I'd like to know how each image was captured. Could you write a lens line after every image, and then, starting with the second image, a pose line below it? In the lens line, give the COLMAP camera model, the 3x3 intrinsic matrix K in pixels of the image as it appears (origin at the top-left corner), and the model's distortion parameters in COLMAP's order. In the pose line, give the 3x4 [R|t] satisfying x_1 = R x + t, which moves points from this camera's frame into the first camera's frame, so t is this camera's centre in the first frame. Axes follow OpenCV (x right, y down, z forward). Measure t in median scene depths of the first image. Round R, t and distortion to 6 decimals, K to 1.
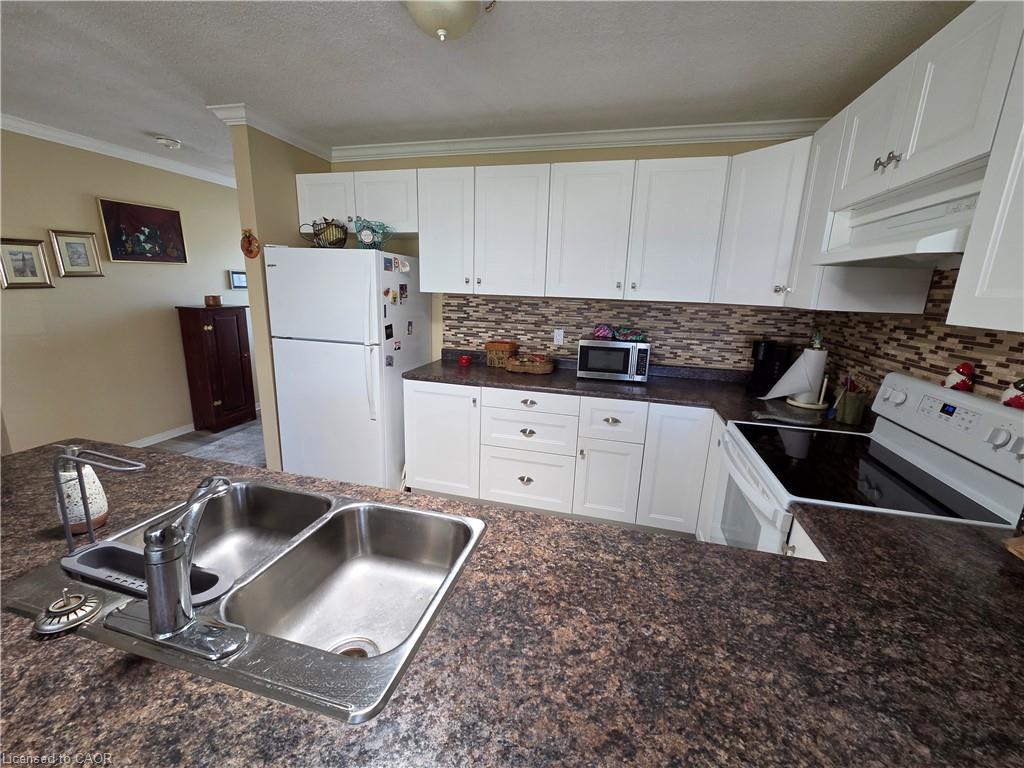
lens RADIAL K [[417.6, 0, 514.1], [0, 417.6, 383.0], [0, 0, 1]] dist [0.000493, -0.000452]
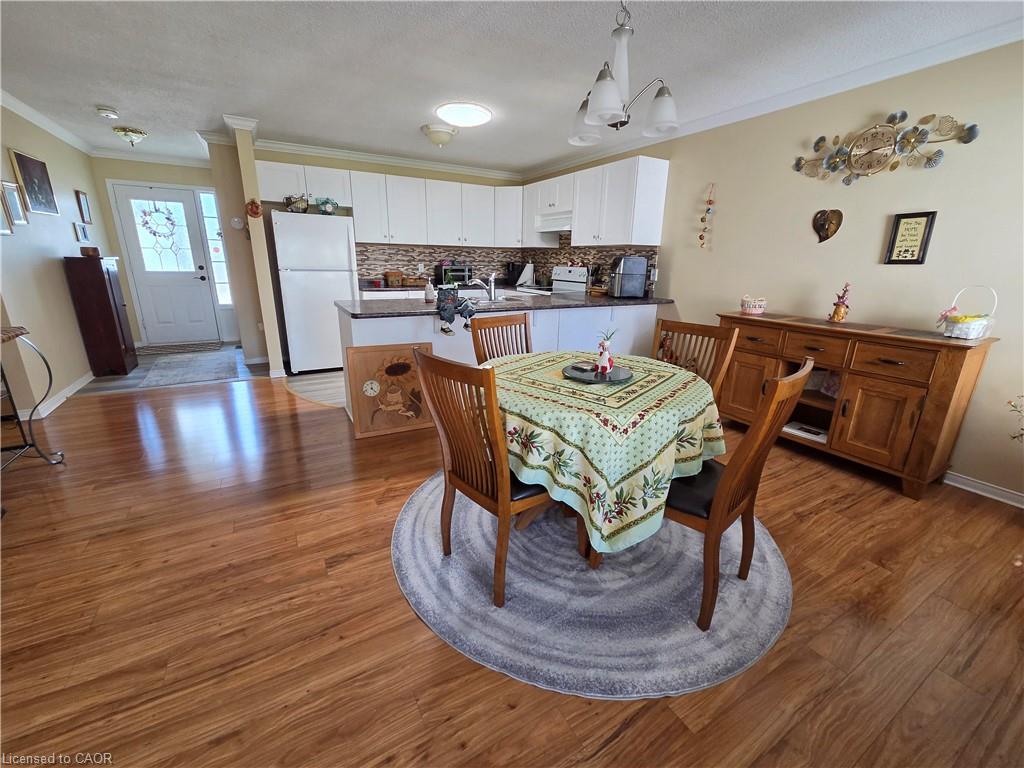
lens RADIAL K [[417.6, 0, 514.1], [0, 417.6, 383.0], [0, 0, 1]] dist [0.000493, -0.000452]
pose [[0.712046, -0.214688, 0.668505, -1.068007], [0.161309, 0.976659, 0.141835, 0.219566], [-0.683351, 0.006842, 0.730057, -0.732108]]
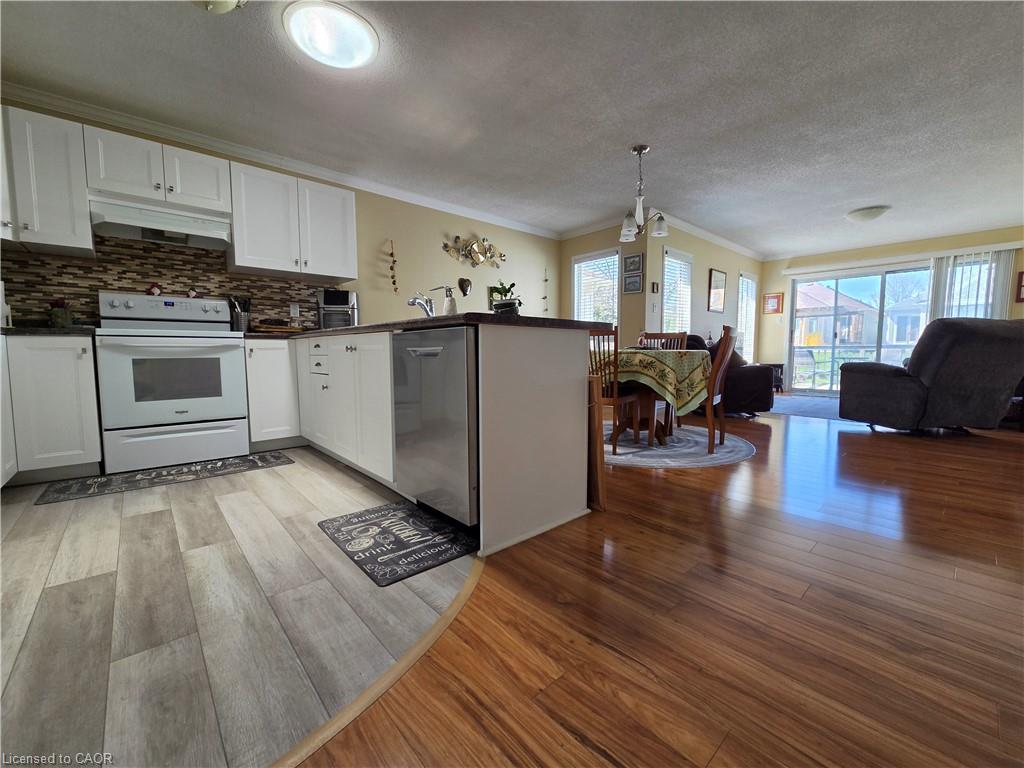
lens RADIAL K [[417.6, 0, 514.1], [0, 417.6, 383.0], [0, 0, 1]] dist [0.000493, -0.000452]
pose [[-0.833511, -0.073442, 0.547599, -0.917425], [0.101574, 0.953863, 0.282537, 0.011231], [-0.543085, 0.291120, -0.787596, 0.951436]]
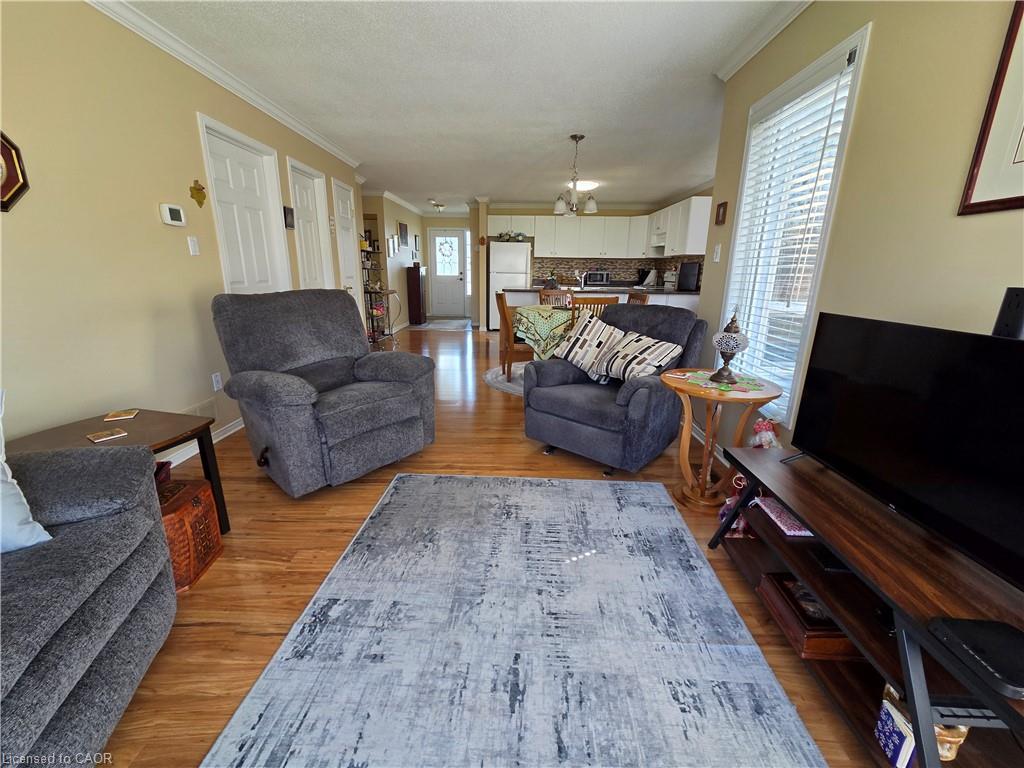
lens RADIAL K [[417.6, 0, 514.1], [0, 417.6, 383.0], [0, 0, 1]] dist [0.000493, -0.000452]
pose [[0.971670, -0.078185, 0.223035, -1.108070], [0.068704, 0.996385, 0.049966, 0.517547], [-0.226135, -0.033227, 0.973529, -1.885917]]
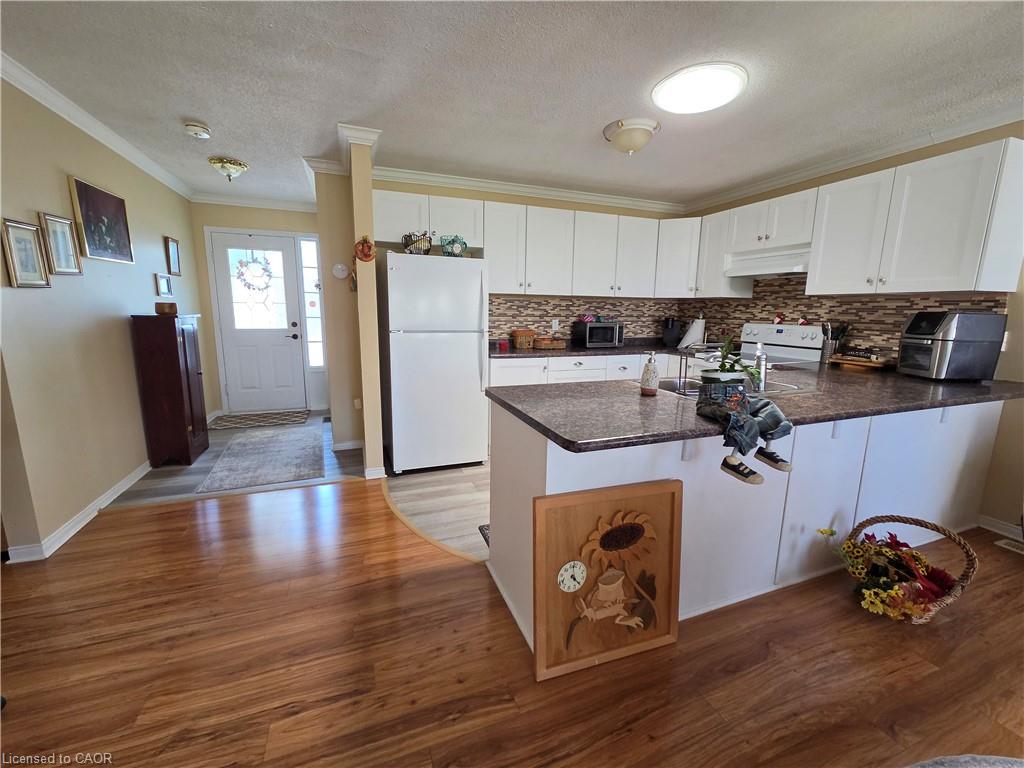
lens RADIAL K [[417.6, 0, 514.1], [0, 417.6, 383.0], [0, 0, 1]] dist [0.000493, -0.000452]
pose [[0.811854, -0.121072, 0.571170, -0.946705], [0.142886, 0.989717, 0.006696, 0.065380], [-0.566107, 0.076176, 0.820804, -0.100952]]
